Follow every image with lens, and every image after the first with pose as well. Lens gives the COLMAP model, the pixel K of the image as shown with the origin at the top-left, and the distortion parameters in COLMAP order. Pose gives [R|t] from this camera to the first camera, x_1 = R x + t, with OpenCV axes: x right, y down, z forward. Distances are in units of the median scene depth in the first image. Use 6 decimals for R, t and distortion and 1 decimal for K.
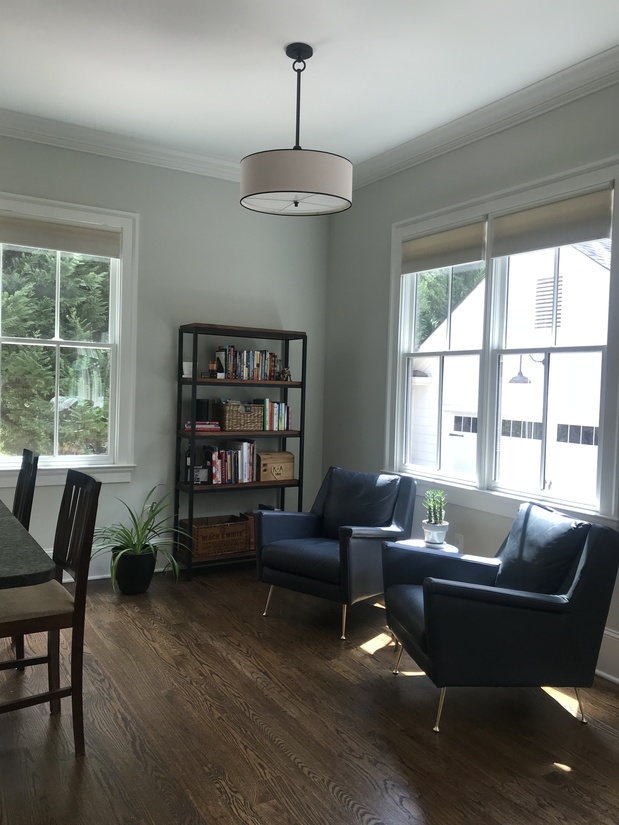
lens RADIAL K [[682.3, 0, 331.1], [0, 682.3, 416.5], [0, 0, 1]] dist [0.051720, -0.037919]
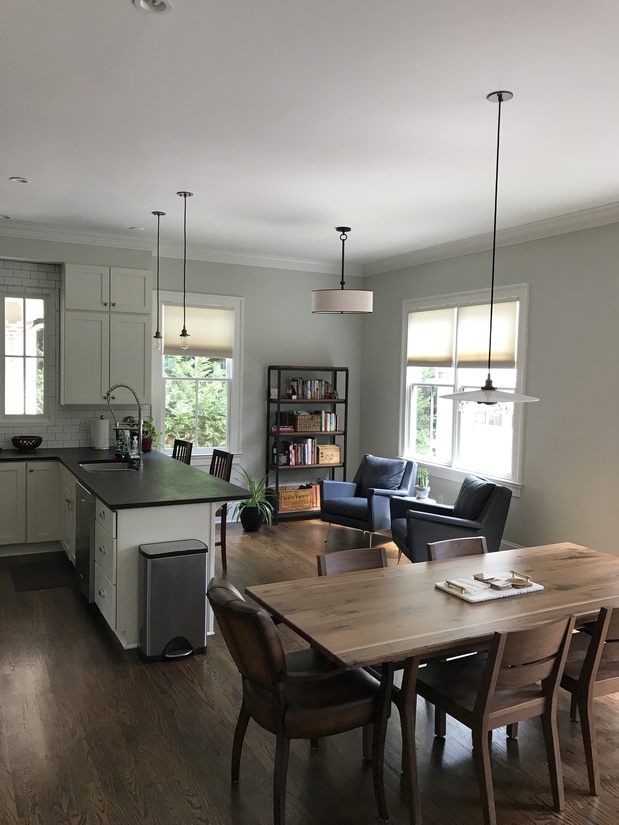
lens RADIAL K [[682.3, 0, 314.0], [0, 682.3, 417.7], [0, 0, 1]] dist [0.051720, -0.037919]
pose [[0.996032, -0.002575, -0.088960, 0.024855], [0.004314, 0.999803, 0.019368, -0.041998], [0.088893, -0.019675, 0.995847, -0.571620]]
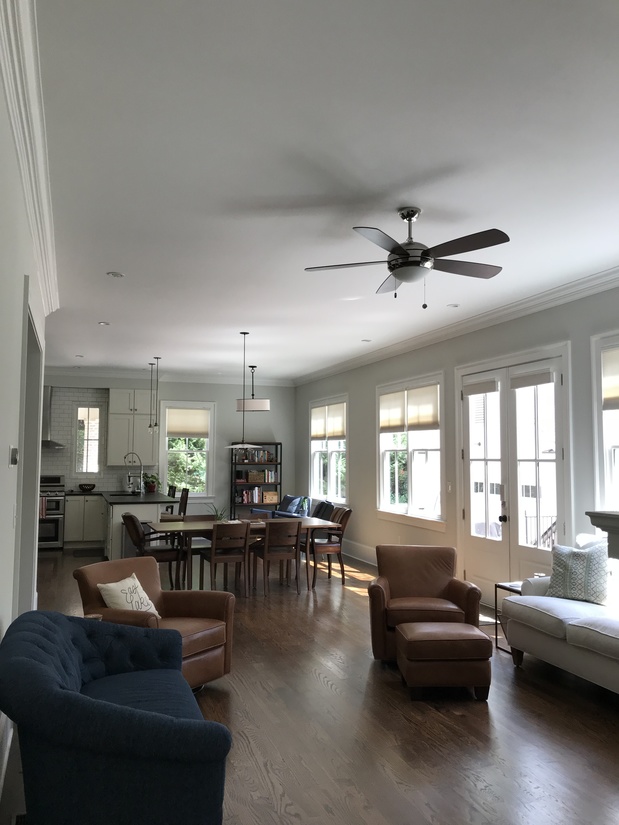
lens RADIAL K [[682.3, 0, 316.3], [0, 682.3, 412.7], [0, 0, 1]] dist [0.051720, -0.037919]
pose [[0.976631, -0.041705, -0.210836, 0.649451], [0.017031, 0.992924, -0.117520, 0.066512], [0.214245, 0.111184, 0.970432, -1.475176]]
